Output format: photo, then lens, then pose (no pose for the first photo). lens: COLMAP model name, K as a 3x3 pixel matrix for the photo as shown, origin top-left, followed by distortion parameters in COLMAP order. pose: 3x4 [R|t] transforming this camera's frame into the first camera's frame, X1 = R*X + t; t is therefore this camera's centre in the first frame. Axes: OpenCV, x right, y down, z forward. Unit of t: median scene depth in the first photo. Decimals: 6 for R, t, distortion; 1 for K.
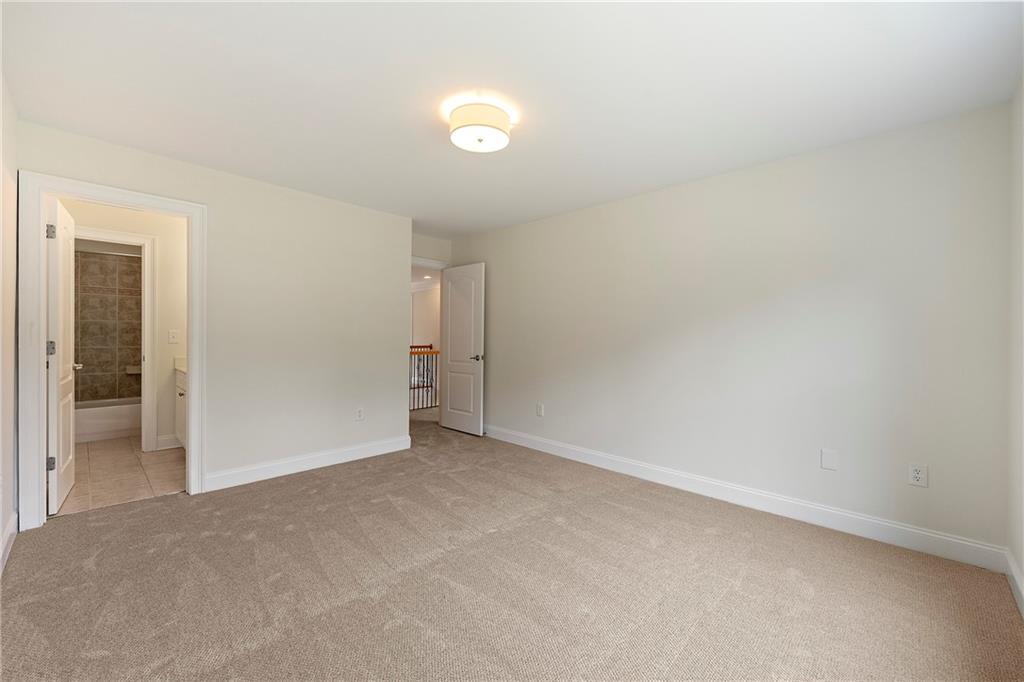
lens RADIAL K [[417.0, 0, 516.2], [0, 417.0, 340.6], [0, 0, 1]] dist [0.000461, -0.000260]
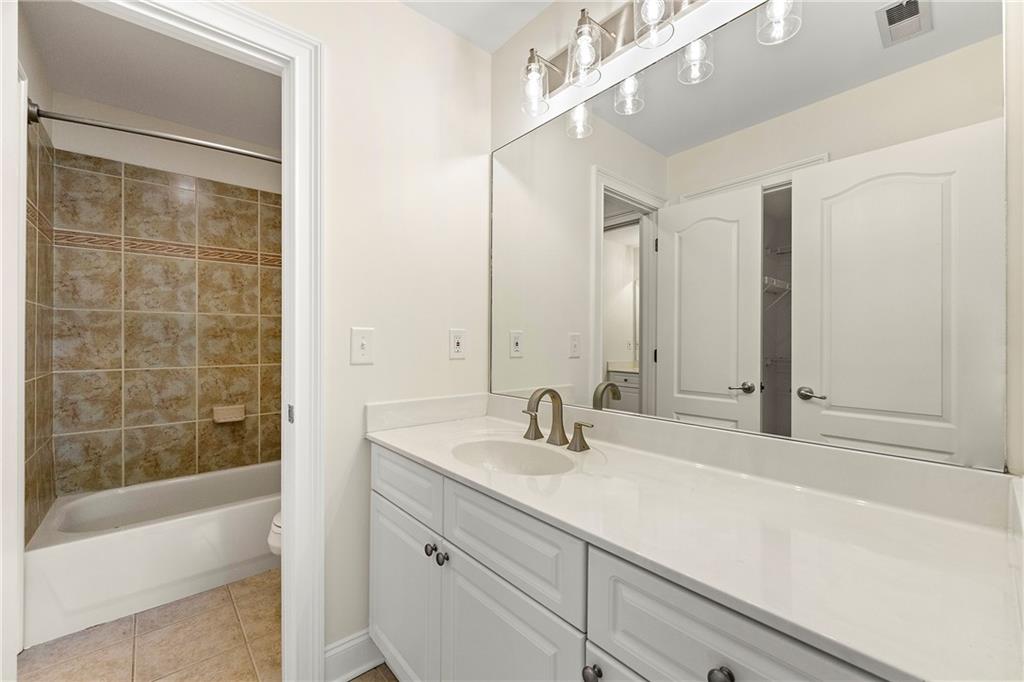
lens RADIAL K [[417.0, 0, 514.9], [0, 417.0, 341.7], [0, 0, 1]] dist [0.000461, -0.000260]
pose [[0.996547, -0.007899, -0.082648, -0.556252], [0.007241, 0.999940, -0.008267, -0.007381], [0.082708, 0.007640, 0.996545, 0.556062]]
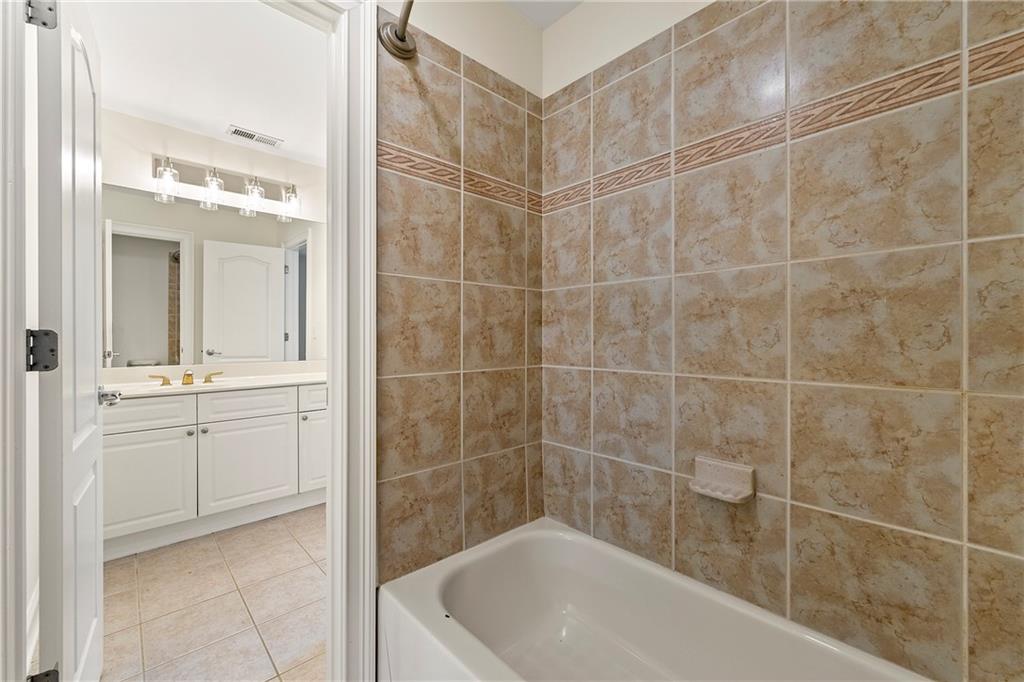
lens RADIAL K [[417.0, 0, 513.7], [0, 417.0, 338.2], [0, 0, 1]] dist [0.000461, -0.000260]
pose [[-0.049681, -0.006427, -0.998744, -0.696608], [-0.011963, 0.999911, -0.005839, -0.004590], [0.998694, 0.011658, -0.049753, 0.922281]]
